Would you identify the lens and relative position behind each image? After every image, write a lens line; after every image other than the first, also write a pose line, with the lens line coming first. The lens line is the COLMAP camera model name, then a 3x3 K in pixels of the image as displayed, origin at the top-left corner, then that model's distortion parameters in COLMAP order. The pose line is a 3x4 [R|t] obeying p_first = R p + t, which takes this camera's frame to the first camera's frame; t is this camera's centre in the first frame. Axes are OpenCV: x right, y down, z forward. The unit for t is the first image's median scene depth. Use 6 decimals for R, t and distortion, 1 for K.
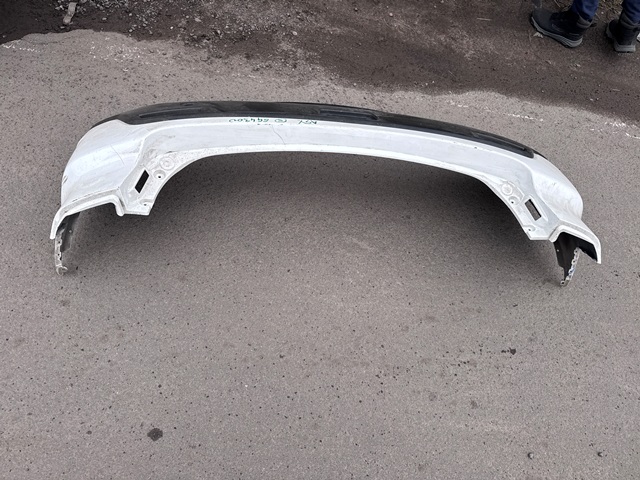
lens RADIAL K [[454.9, 0, 323.2], [0, 454.9, 235.8], [0, 0, 1]] dist [0.027774, -0.031239]
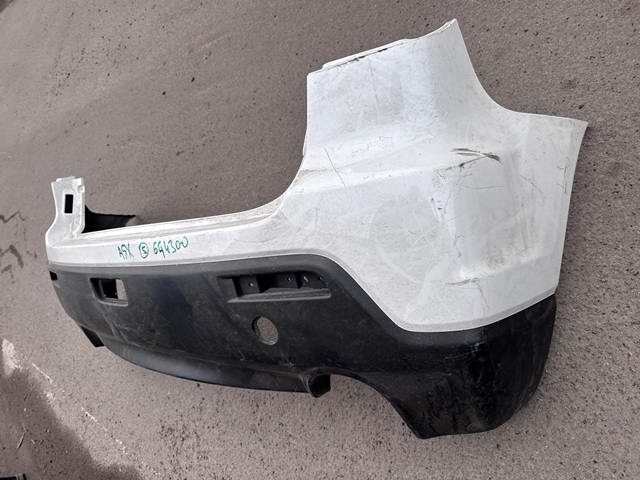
lens RADIAL K [[454.9, 0, 311.7], [0, 454.9, 246.3], [0, 0, 1]] dist [0.027774, -0.031239]
pose [[-0.817671, -0.032267, 0.574781, -0.584093], [0.398626, -0.752080, 0.524855, -0.430010], [0.415346, 0.658281, 0.627816, 0.560103]]
